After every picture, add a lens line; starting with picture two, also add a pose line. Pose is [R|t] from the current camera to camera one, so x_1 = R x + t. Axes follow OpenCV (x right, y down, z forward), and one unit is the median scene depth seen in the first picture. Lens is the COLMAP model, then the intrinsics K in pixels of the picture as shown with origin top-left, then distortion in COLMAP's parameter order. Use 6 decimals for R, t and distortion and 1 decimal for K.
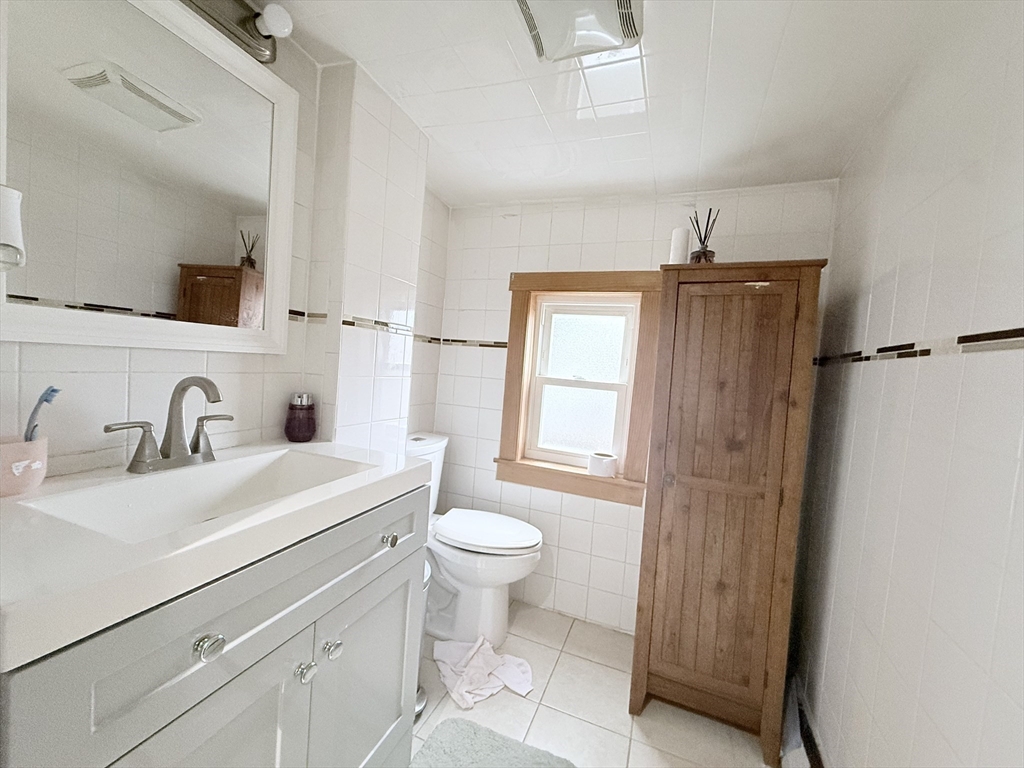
lens RADIAL K [[409.2, 0, 512.3], [0, 409.2, 381.5], [0, 0, 1]] dist [-0.002099, -0.000287]
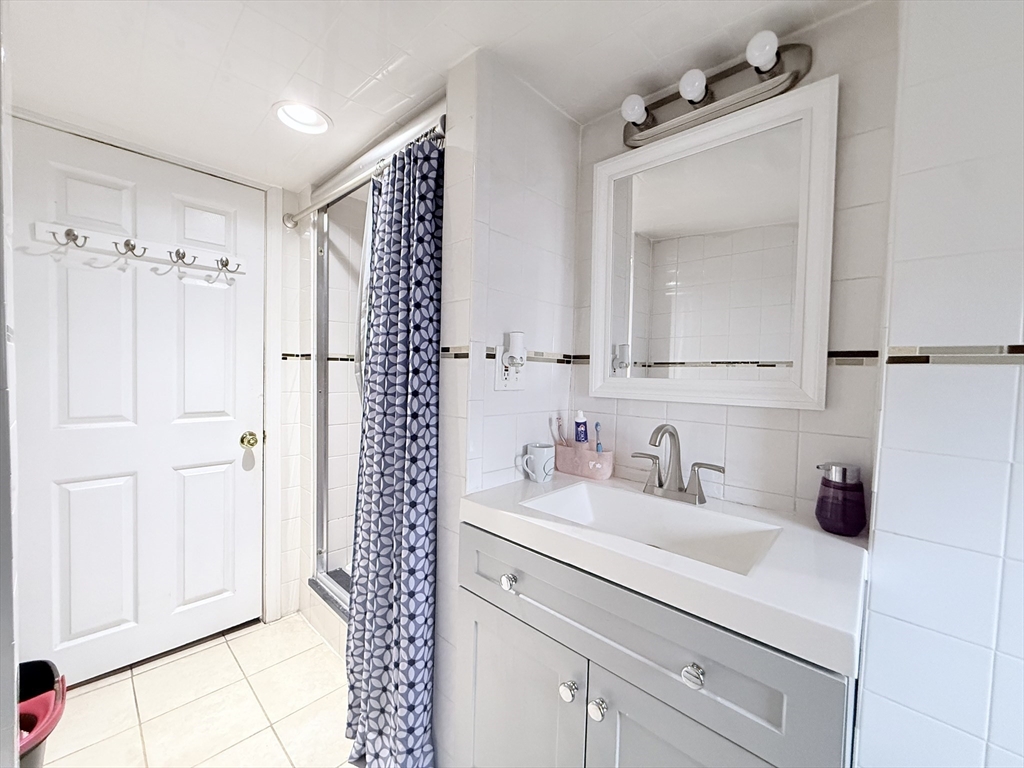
lens RADIAL K [[409.2, 0, 509.8], [0, 409.2, 386.2], [0, 0, 1]] dist [-0.002099, -0.000287]
pose [[-0.375849, -0.049242, -0.925372, 0.328702], [-0.095136, 0.995361, -0.014326, -0.040044], [0.921785, 0.082652, -0.378790, 0.640894]]
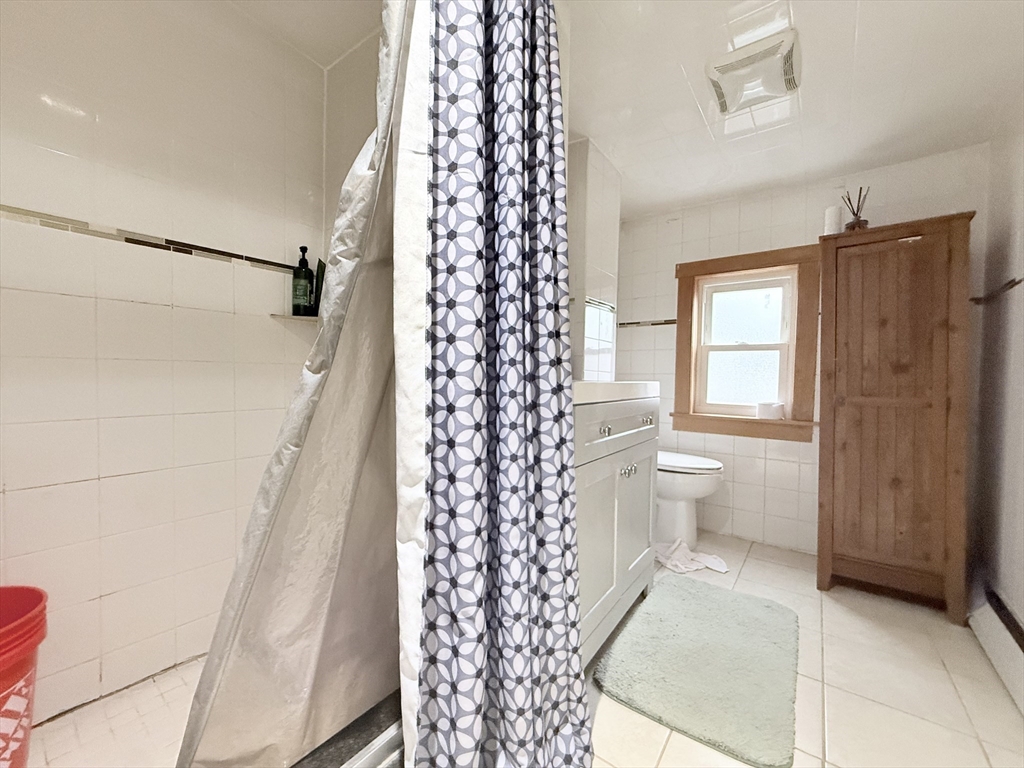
lens RADIAL K [[409.2, 0, 509.4], [0, 409.2, 382.8], [0, 0, 1]] dist [-0.002099, -0.000287]
pose [[0.961864, -0.056225, -0.267688, -0.263158], [0.046880, 0.998051, -0.041179, 0.185366], [0.269481, 0.027060, 0.962625, -0.503871]]
